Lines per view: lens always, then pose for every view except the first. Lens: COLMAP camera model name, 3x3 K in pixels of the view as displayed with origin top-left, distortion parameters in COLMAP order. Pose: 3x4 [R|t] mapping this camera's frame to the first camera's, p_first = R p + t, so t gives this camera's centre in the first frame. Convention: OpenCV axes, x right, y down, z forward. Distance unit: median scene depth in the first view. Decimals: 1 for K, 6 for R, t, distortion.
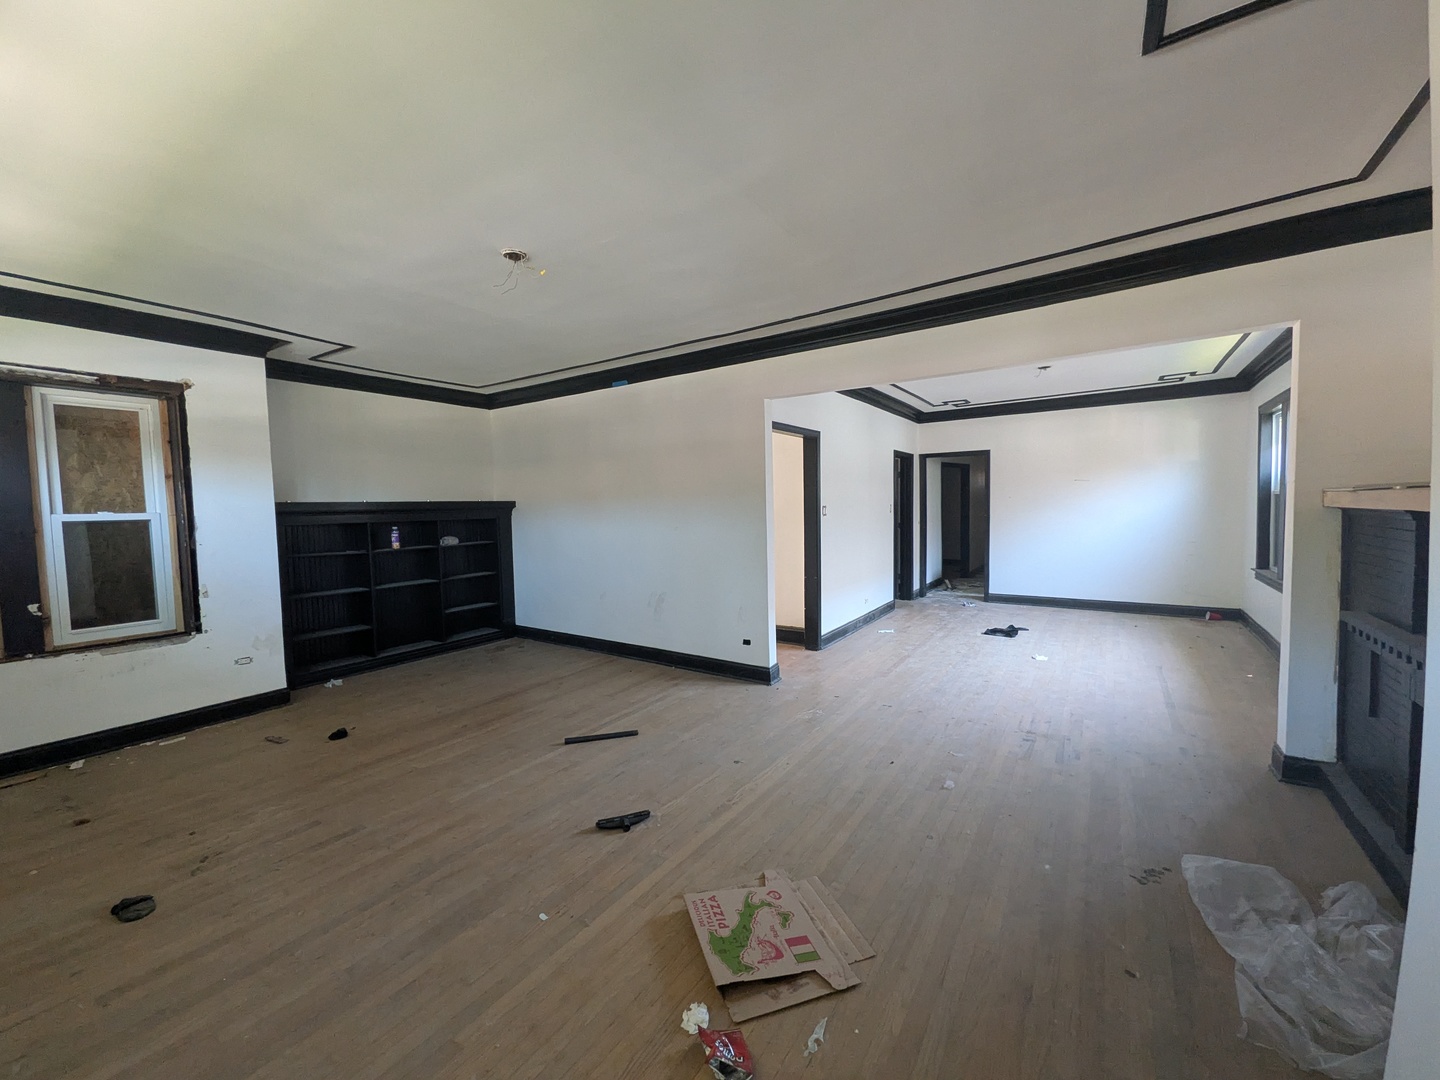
lens RADIAL K [[573.5, 0, 721.3], [0, 573.5, 537.8], [0, 0, 1]] dist [0.000515, -0.000134]
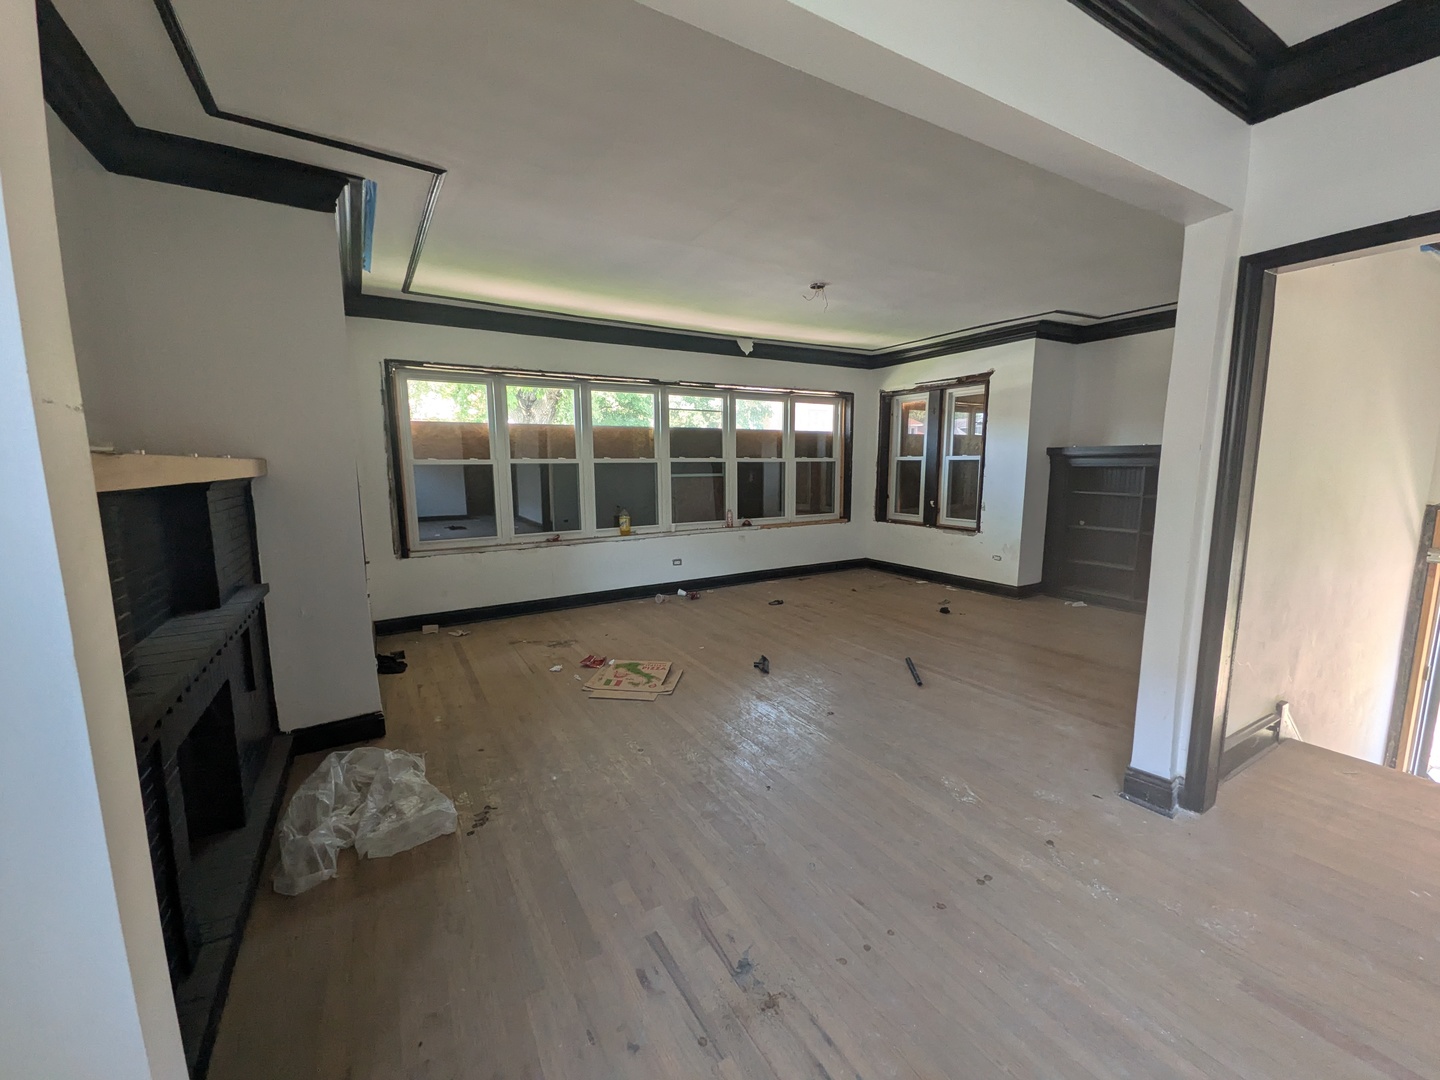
lens RADIAL K [[573.5, 0, 718.9], [0, 573.5, 540.5], [0, 0, 1]] dist [0.000515, -0.000134]
pose [[-0.432219, 0.147671, -0.889595, 0.960011], [-0.033660, 0.983171, 0.179558, -0.084959], [0.901140, 0.107552, -0.419975, 1.200988]]
